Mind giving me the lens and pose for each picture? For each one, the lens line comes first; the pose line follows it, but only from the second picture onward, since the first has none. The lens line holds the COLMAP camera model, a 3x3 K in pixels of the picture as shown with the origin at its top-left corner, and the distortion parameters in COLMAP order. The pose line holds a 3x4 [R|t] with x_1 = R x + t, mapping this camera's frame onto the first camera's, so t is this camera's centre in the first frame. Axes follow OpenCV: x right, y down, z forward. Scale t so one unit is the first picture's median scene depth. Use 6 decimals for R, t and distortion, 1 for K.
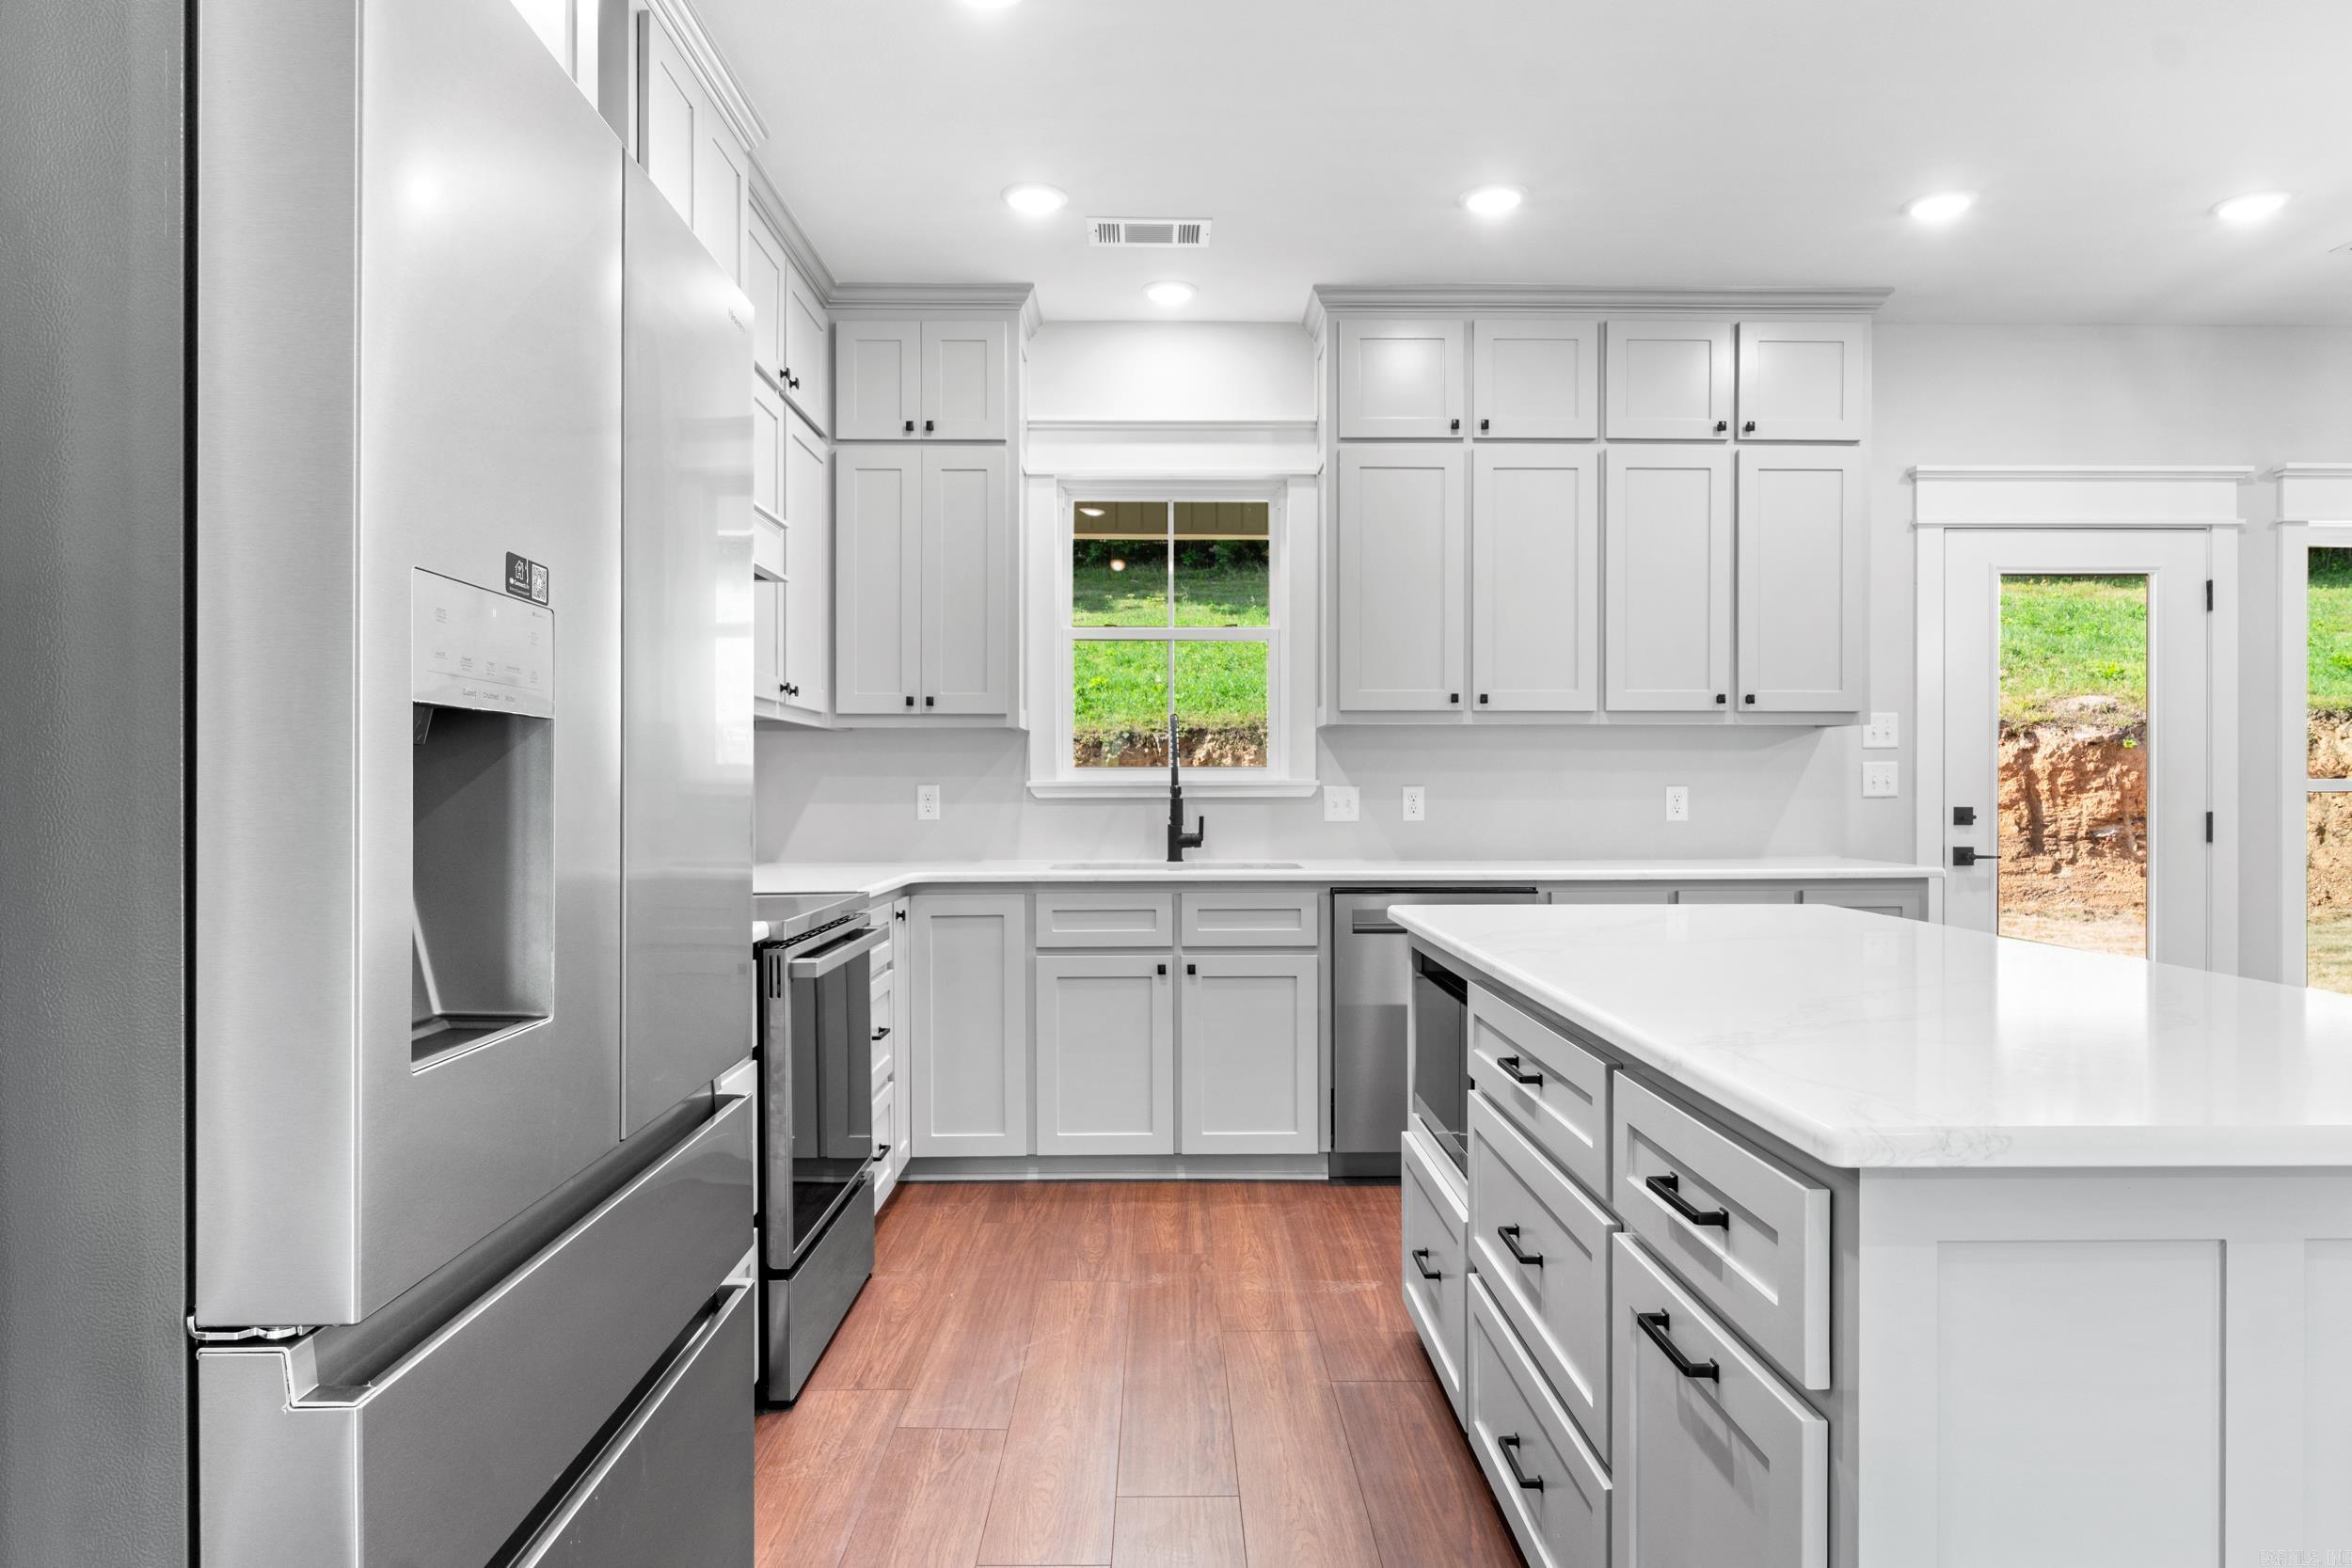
lens RADIAL K [[1431.3, 0, 1162.7], [0, 1431.3, 791.8], [0, 0, 1]] dist [-0.006808, 0.000892]
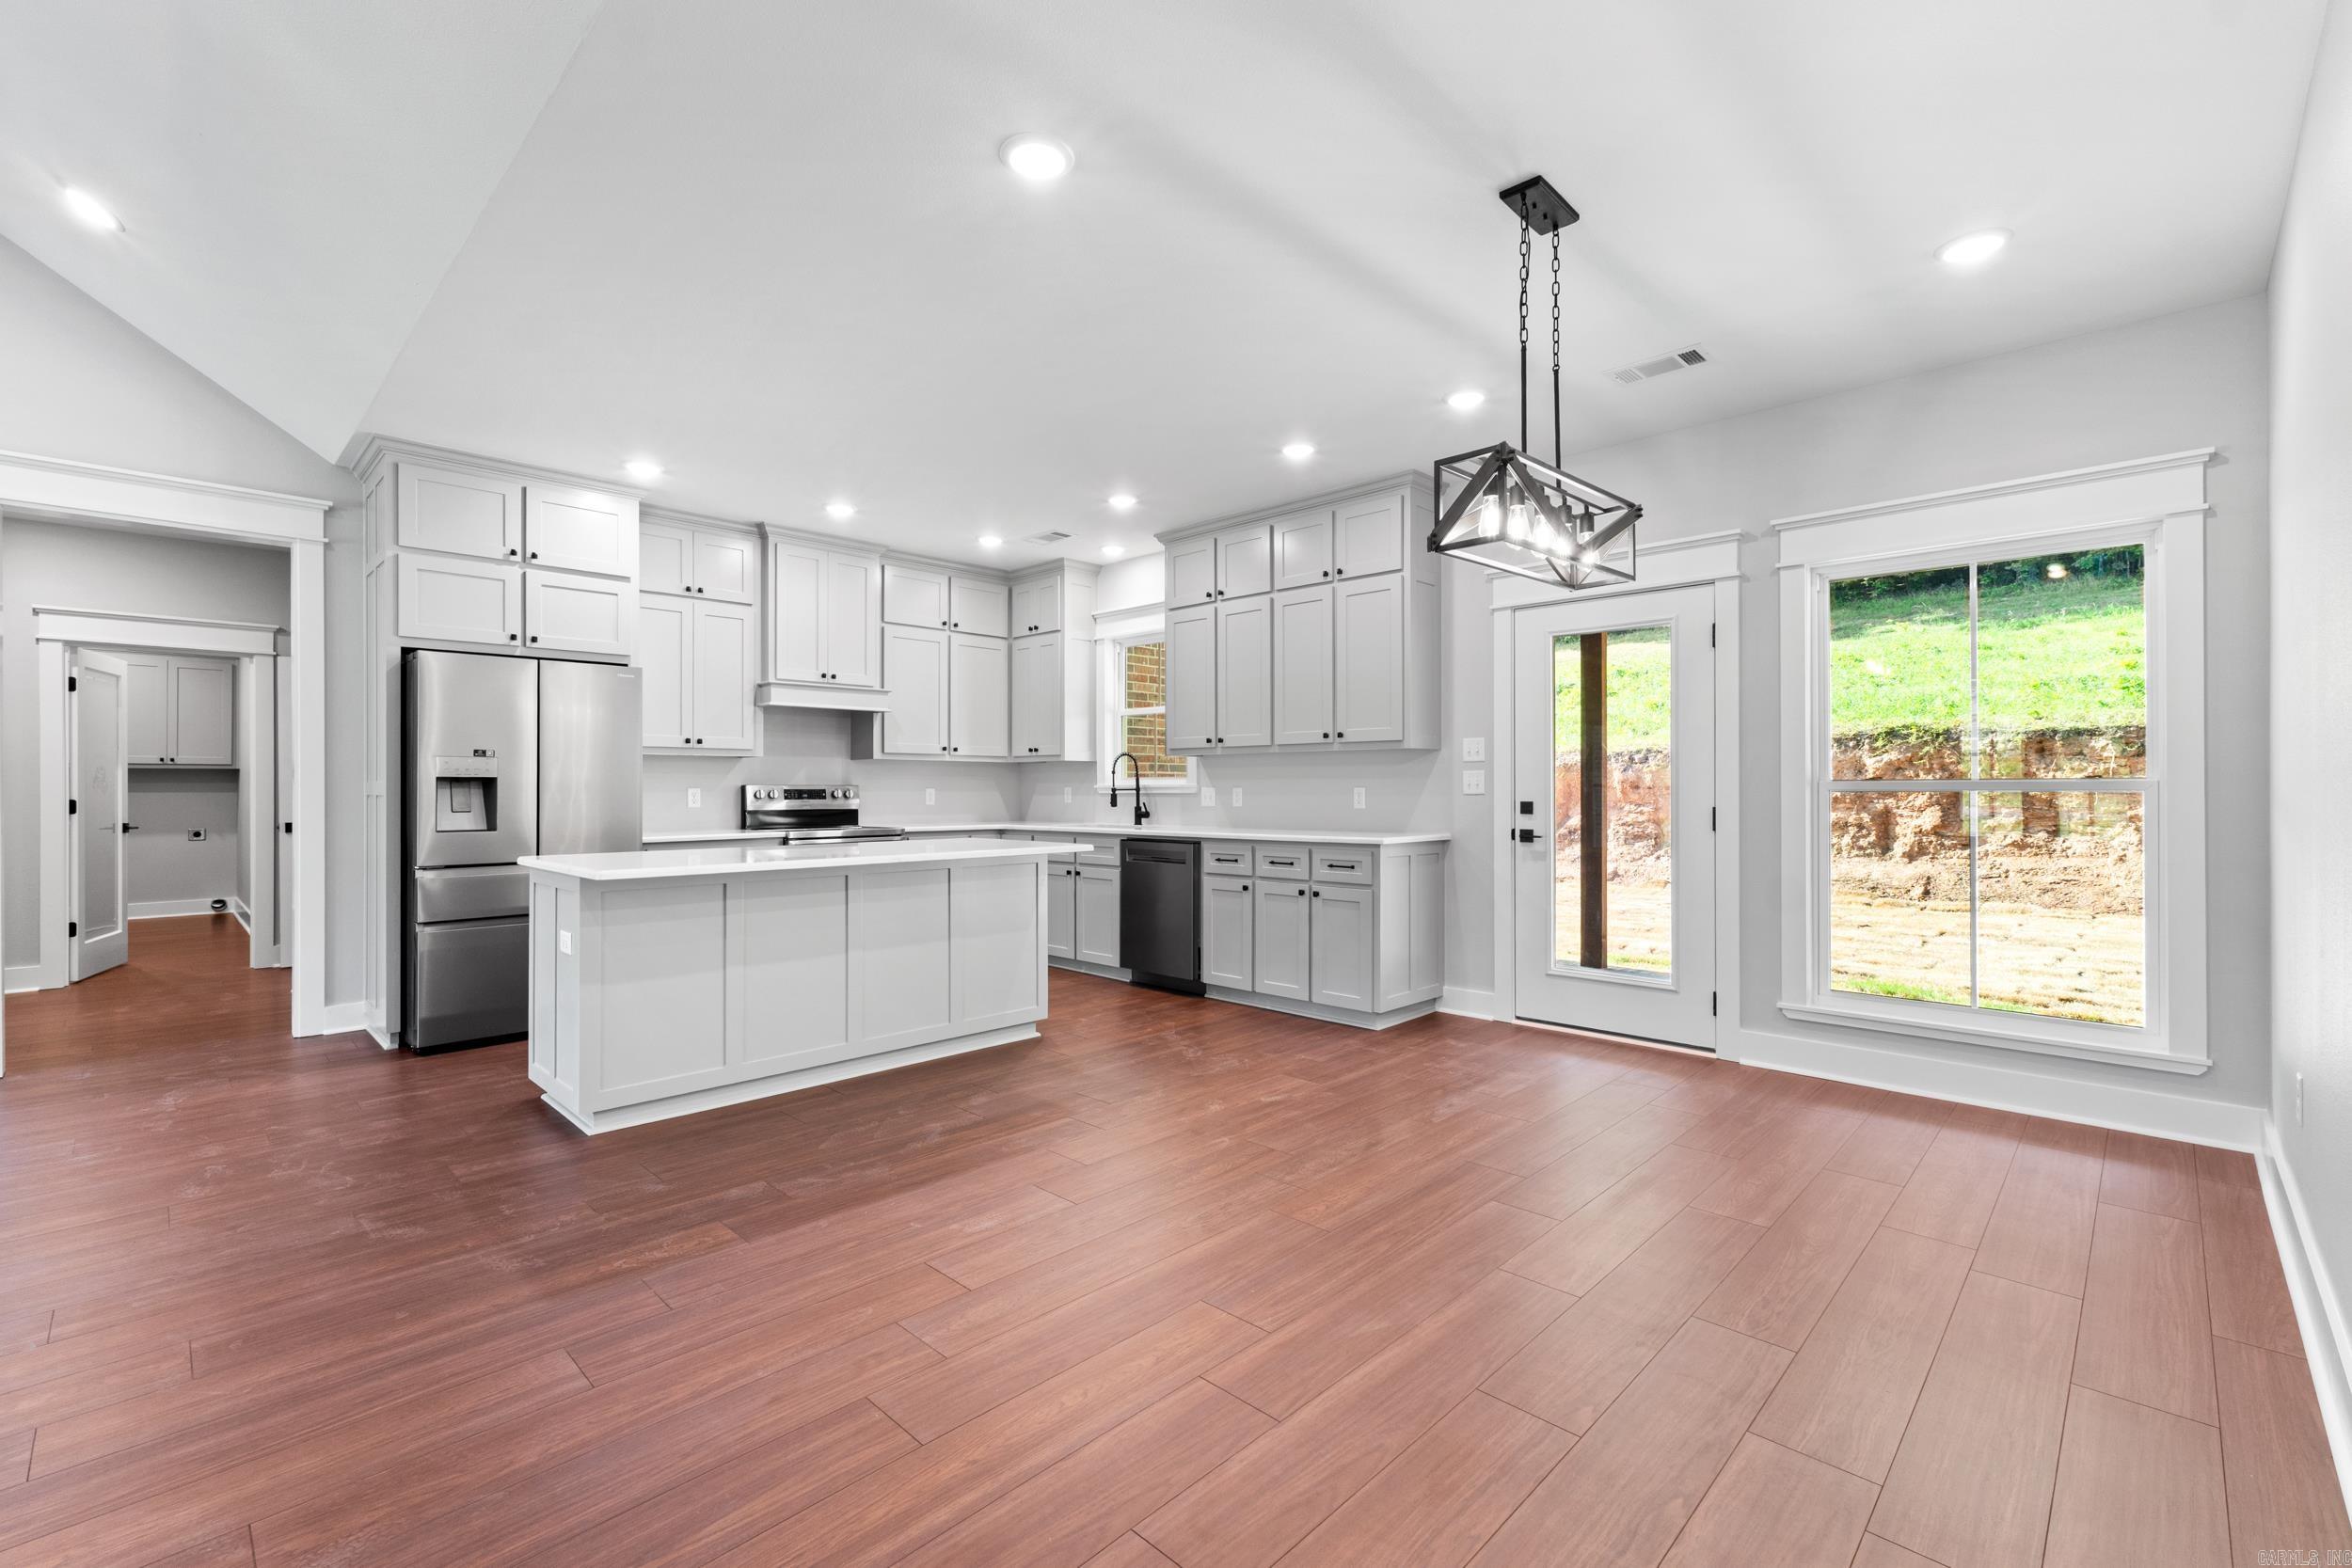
lens RADIAL K [[1005.2, 0, 1176.3], [0, 1005.2, 783.5], [0, 0, 1]] dist [0.012027, -0.000098]
pose [[0.706388, -0.003467, -0.707817, 1.057116], [-0.001455, 0.999979, -0.006350, -0.000567], [0.707824, 0.005515, 0.706368, 0.036802]]
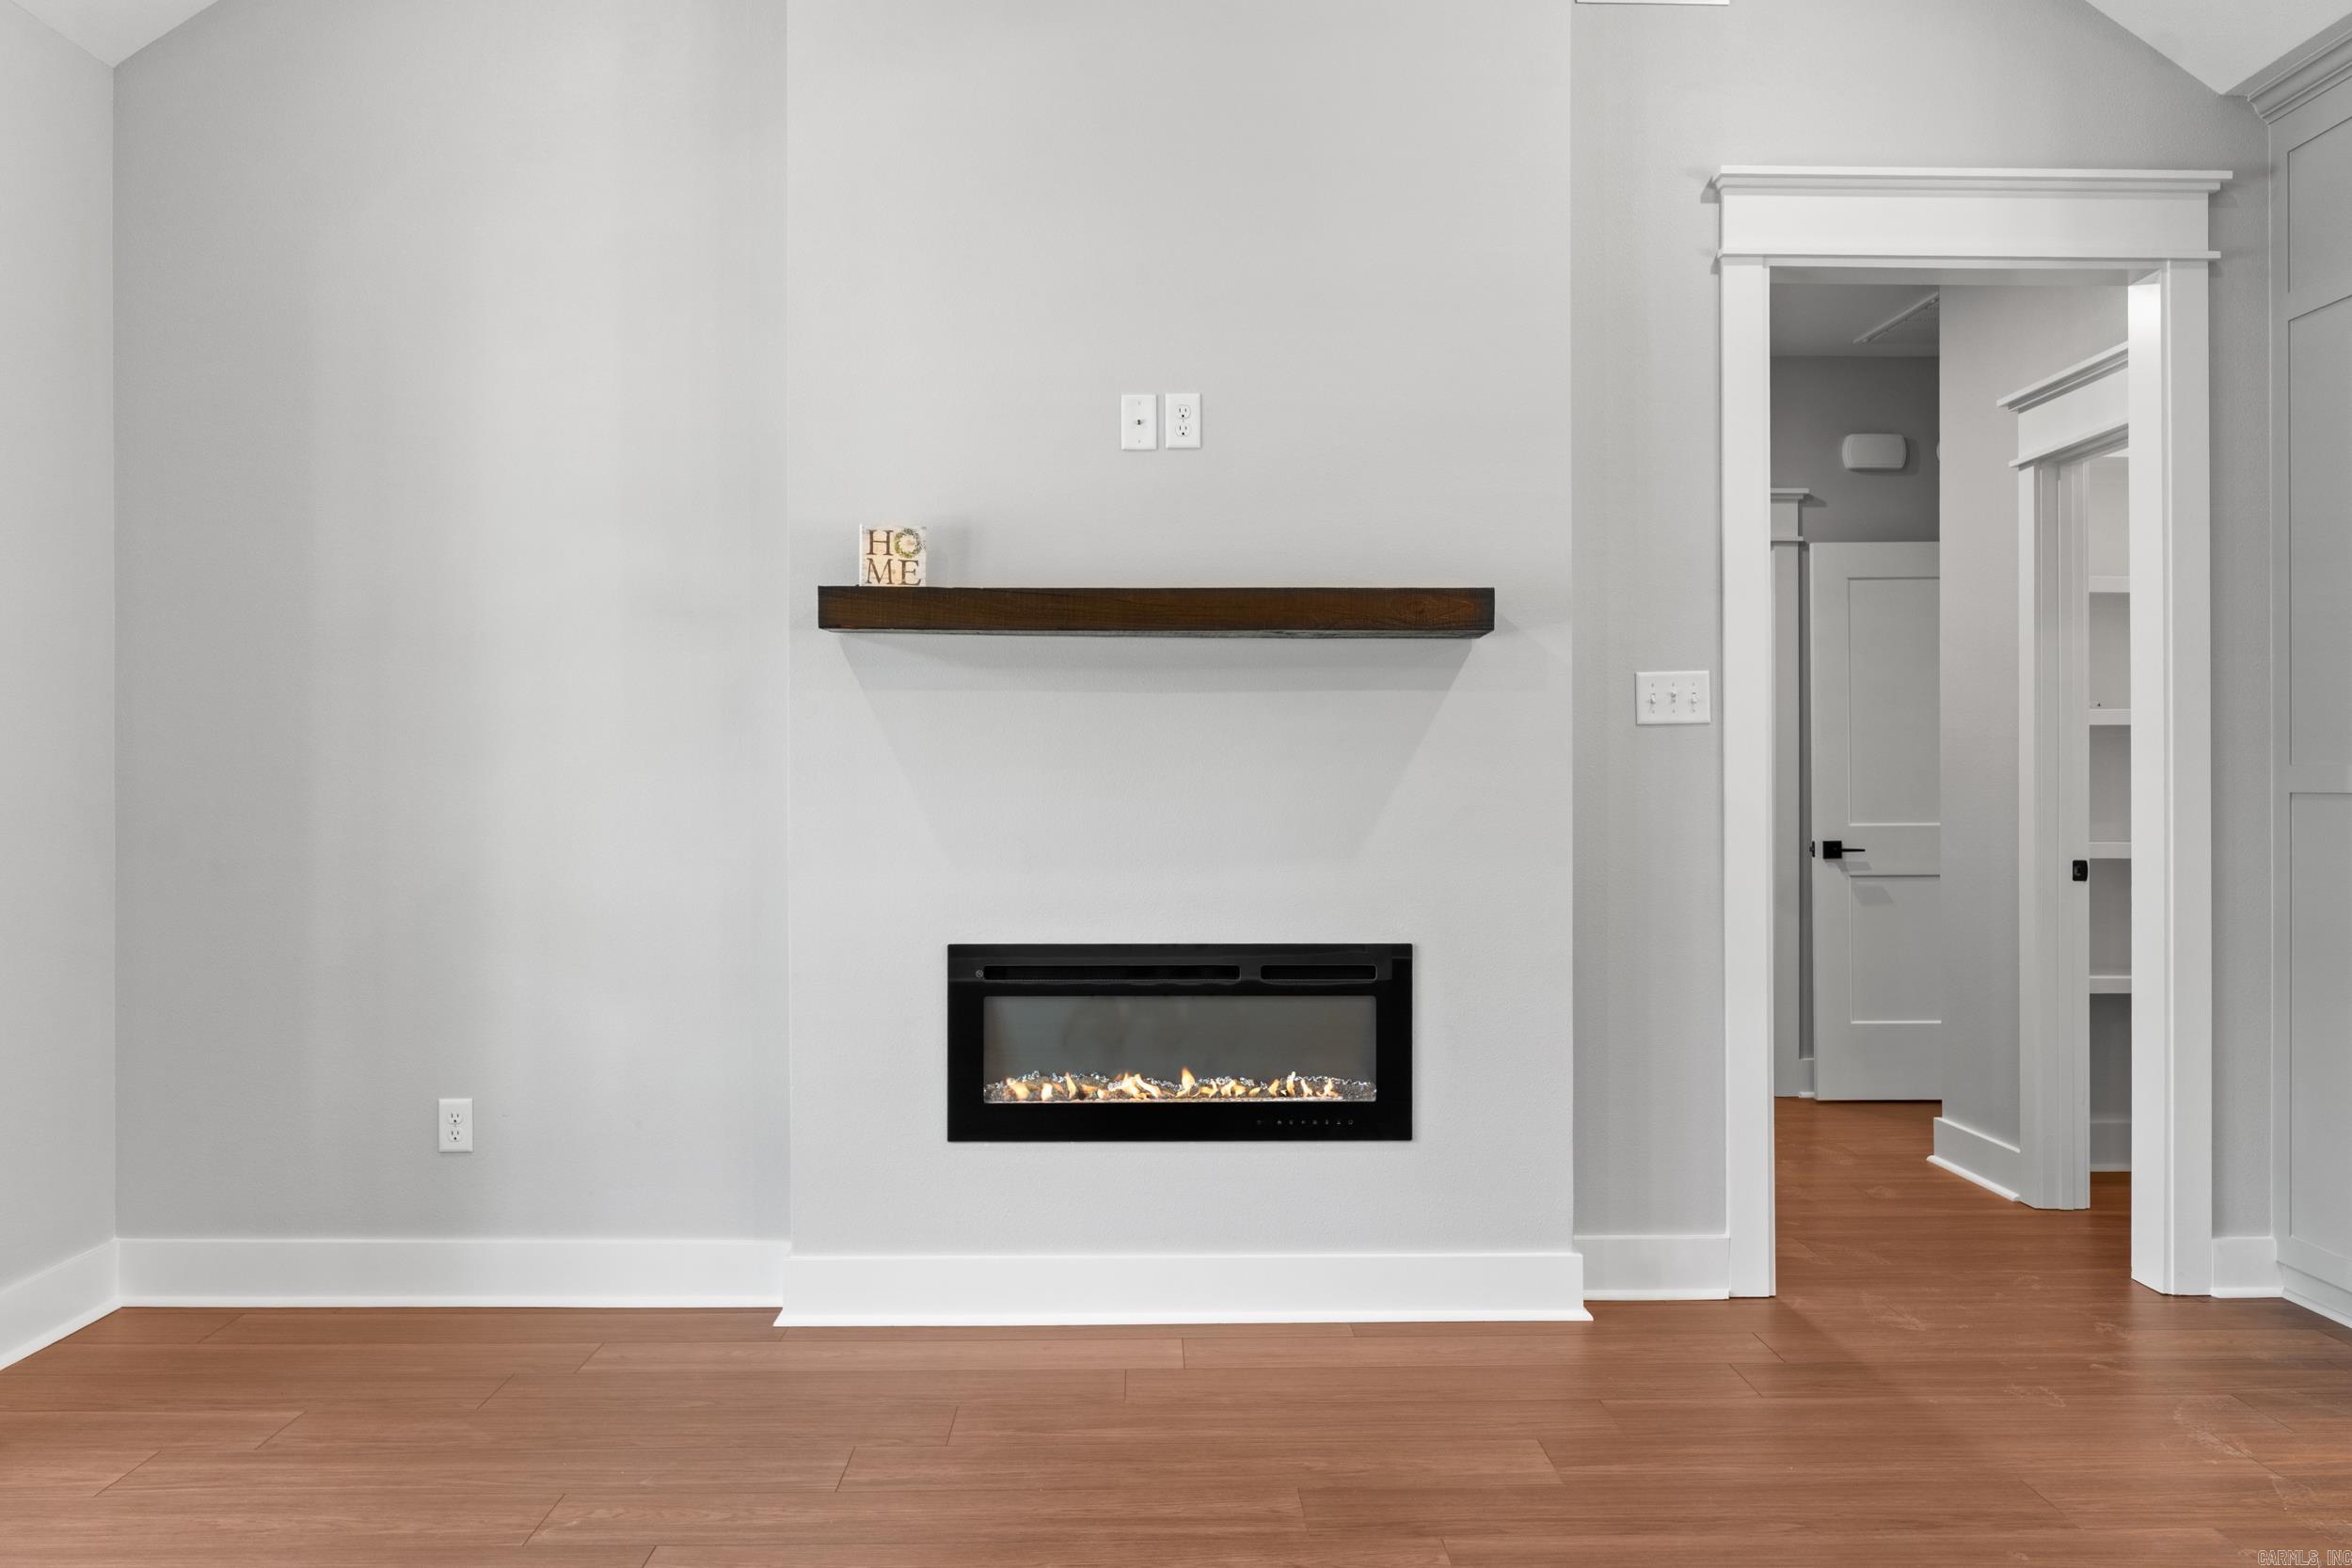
lens RADIAL K [[1817.4, 0, 1177.5], [0, 1817.4, 786.4], [0, 0, 1]] dist [-0.007852, -0.002535]
pose [[0.015378, 0.004275, -0.999873, 0.585384], [-0.005594, 0.999976, 0.004190, 0.001879], [0.999866, 0.005528, 0.015401, -0.357523]]
